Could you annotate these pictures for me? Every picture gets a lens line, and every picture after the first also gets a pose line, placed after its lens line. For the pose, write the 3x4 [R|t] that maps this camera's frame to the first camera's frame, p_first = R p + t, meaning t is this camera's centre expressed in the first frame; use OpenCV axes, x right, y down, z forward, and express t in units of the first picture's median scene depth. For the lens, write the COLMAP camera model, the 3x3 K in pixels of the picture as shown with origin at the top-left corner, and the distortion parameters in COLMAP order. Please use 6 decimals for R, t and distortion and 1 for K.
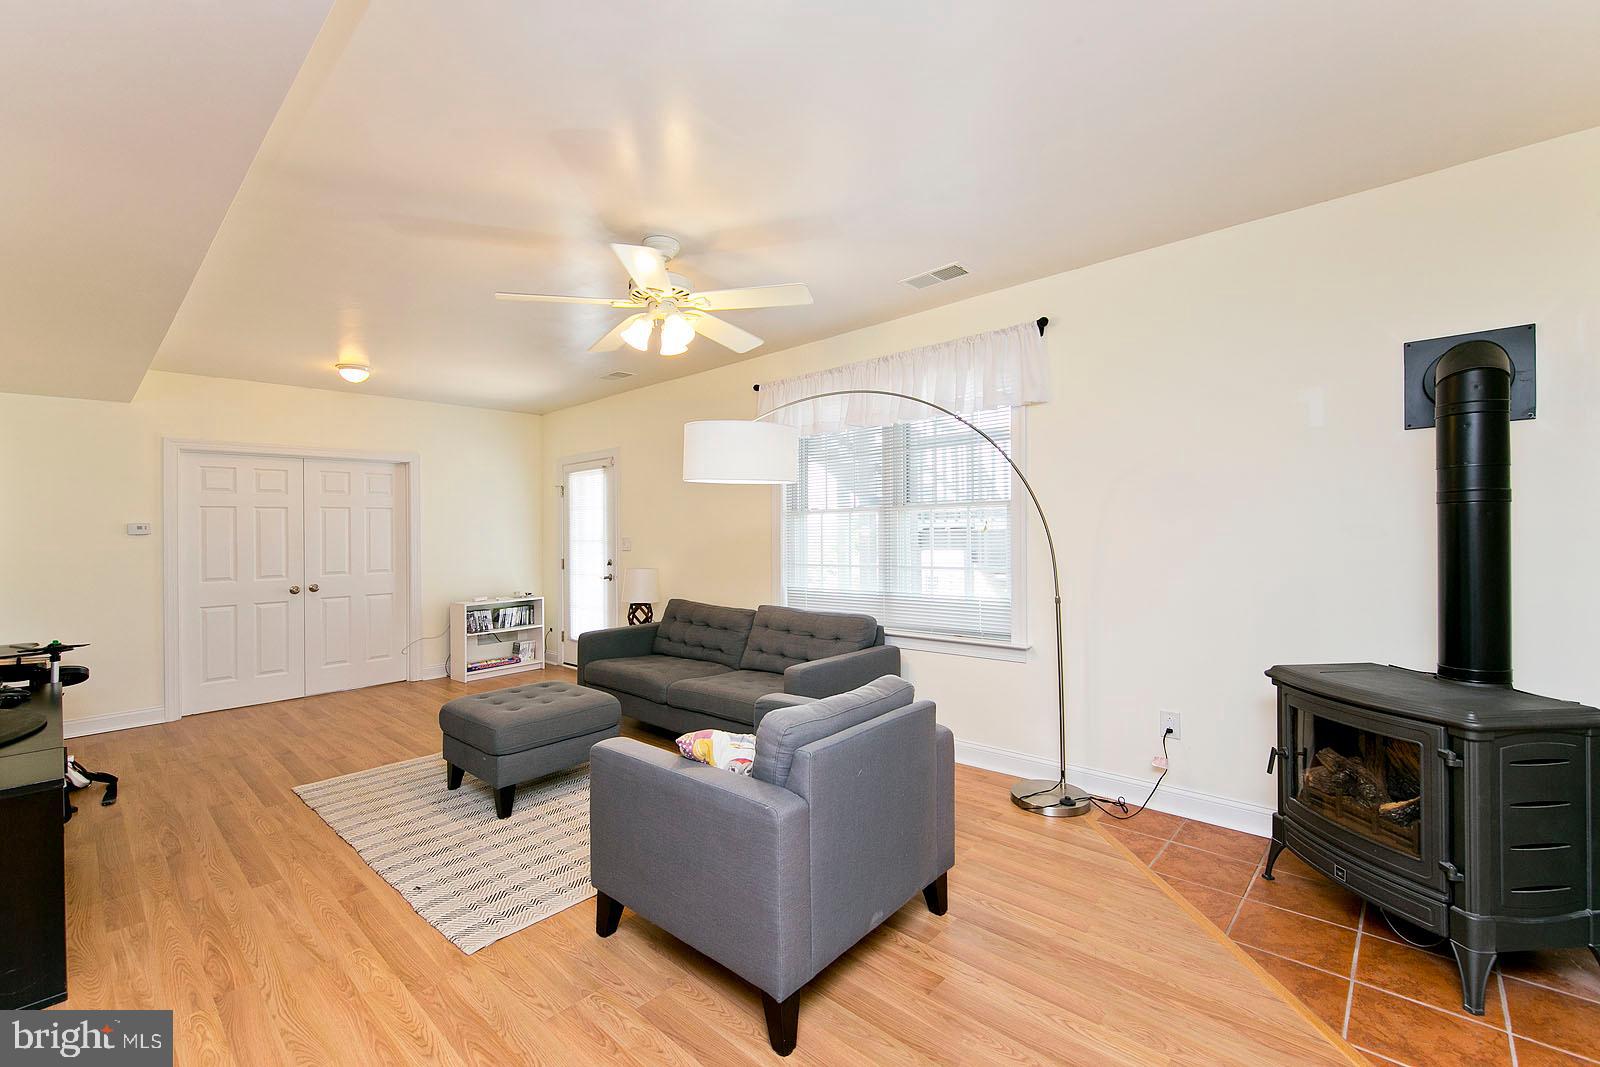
lens RADIAL K [[673.5, 0, 804.1], [0, 673.5, 530.2], [0, 0, 1]] dist [0.000532, -0.000033]
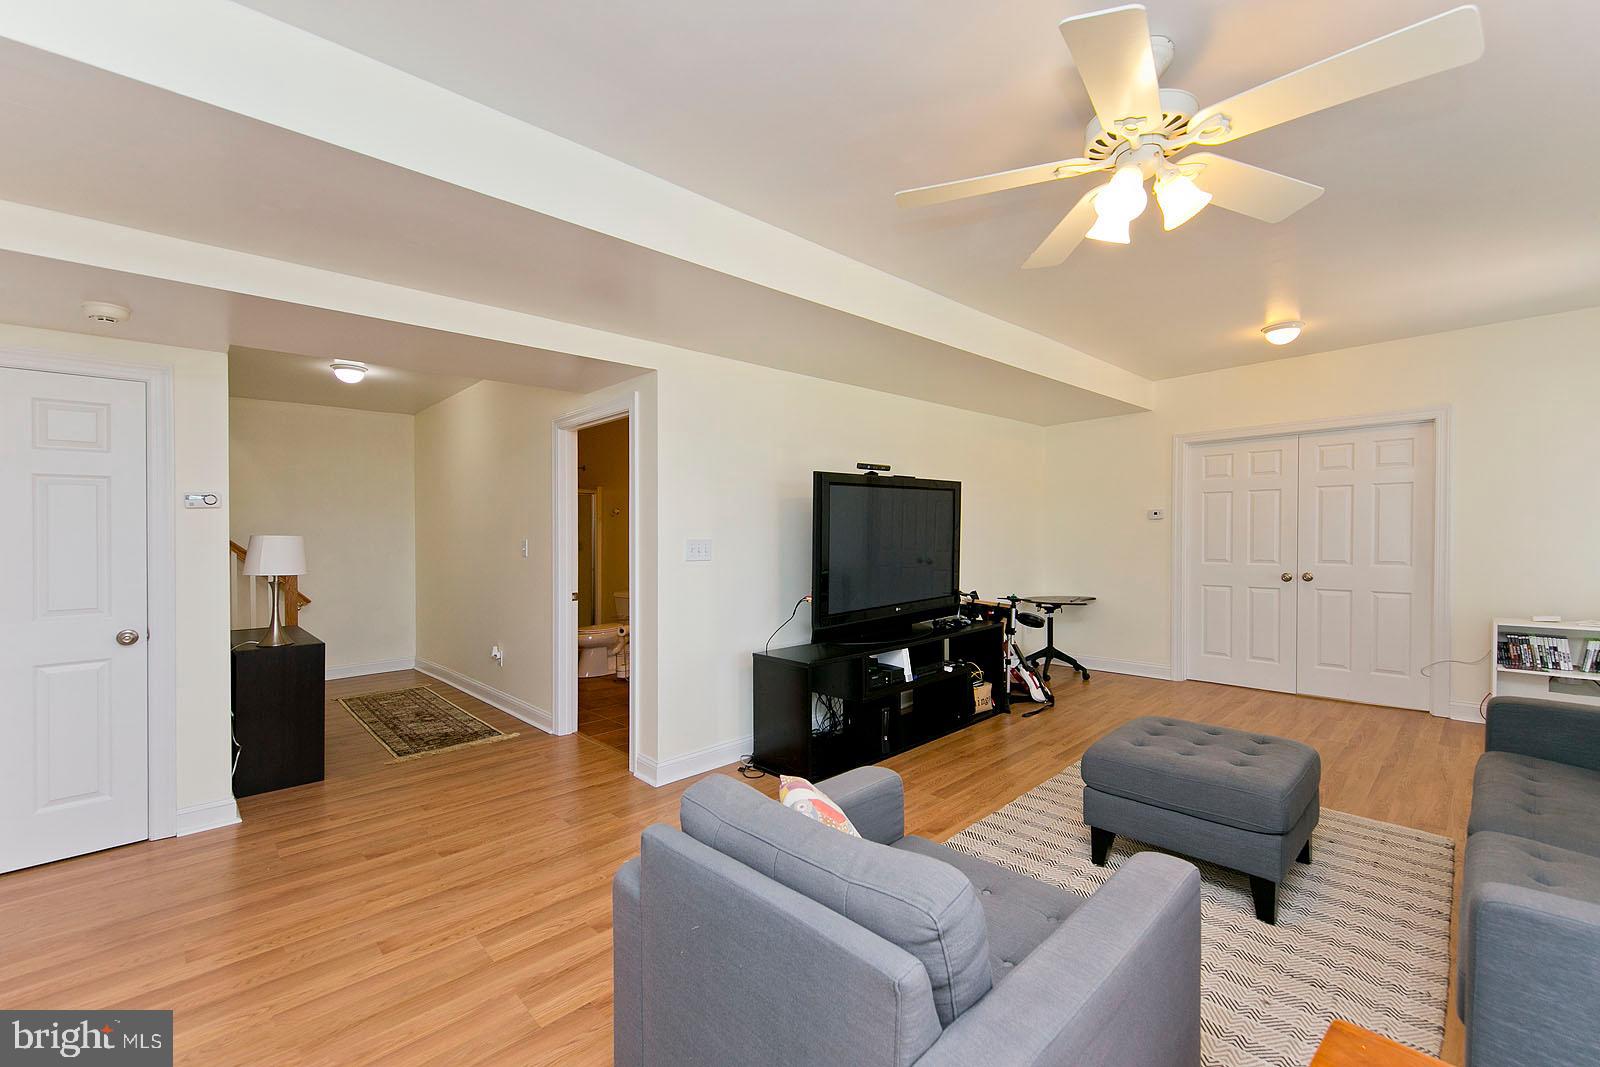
lens RADIAL K [[673.5, 0, 804.1], [0, 673.5, 530.2], [0, 0, 1]] dist [0.000532, -0.000033]
pose [[-0.083636, 0.015135, -0.996381, 0.268214], [0.017875, 0.999747, 0.013686, -0.001541], [0.996336, -0.016666, -0.083886, 0.473695]]
